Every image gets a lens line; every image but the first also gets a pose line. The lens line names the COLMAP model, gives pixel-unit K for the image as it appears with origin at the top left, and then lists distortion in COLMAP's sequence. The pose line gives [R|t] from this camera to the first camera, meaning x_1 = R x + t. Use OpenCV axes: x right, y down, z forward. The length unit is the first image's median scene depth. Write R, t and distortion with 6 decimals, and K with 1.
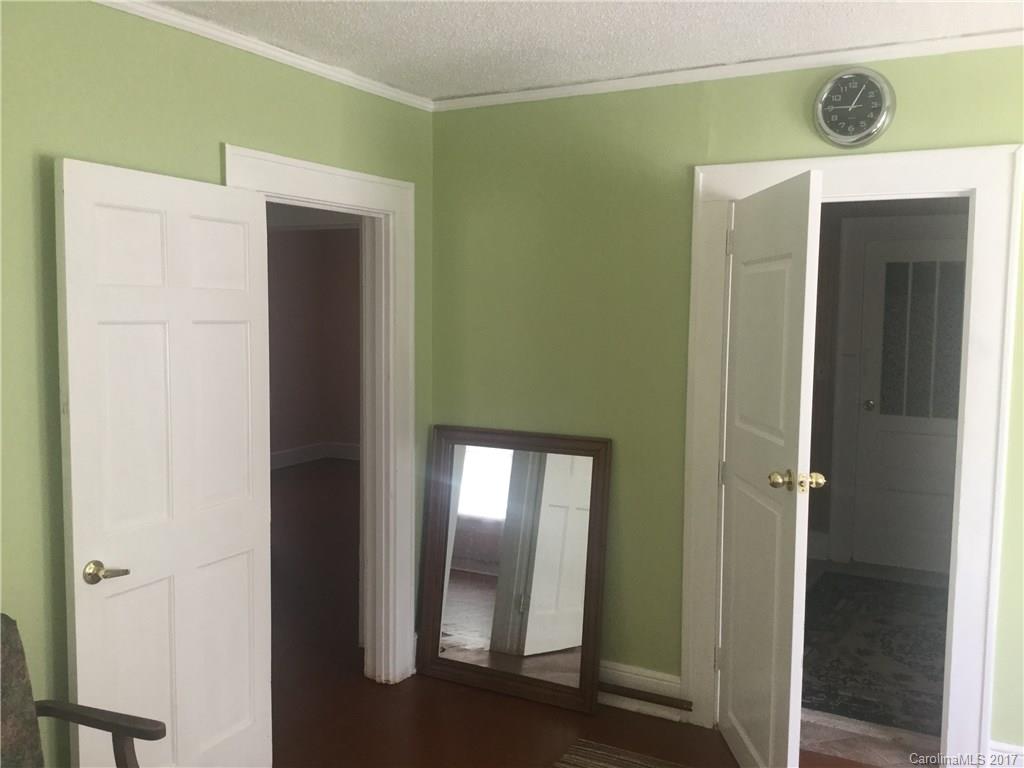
lens RADIAL K [[927.3, 0, 509.8], [0, 927.3, 387.9], [0, 0, 1]] dist [0.002534, -0.004862]
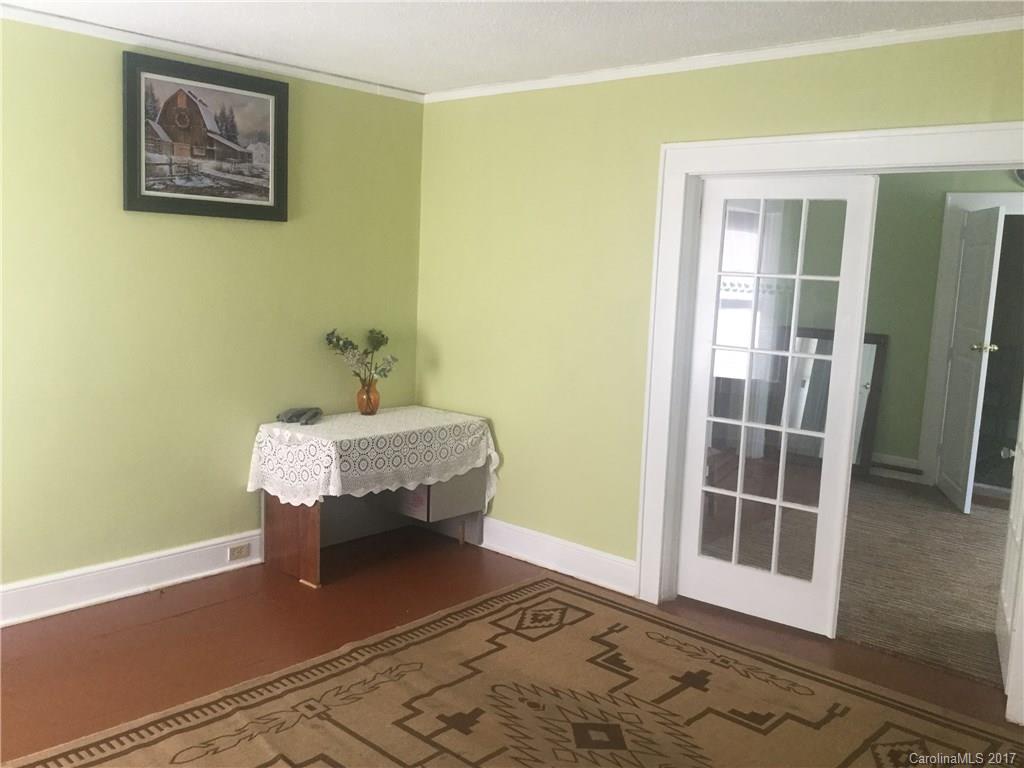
lens RADIAL K [[927.3, 0, 509.8], [0, 927.3, 387.9], [0, 0, 1]] dist [0.002534, -0.004862]
pose [[0.968442, 0.065548, -0.240467, -0.193450], [-0.052388, 0.996779, 0.060725, 0.098529], [0.243673, -0.046211, 0.968756, -1.128400]]
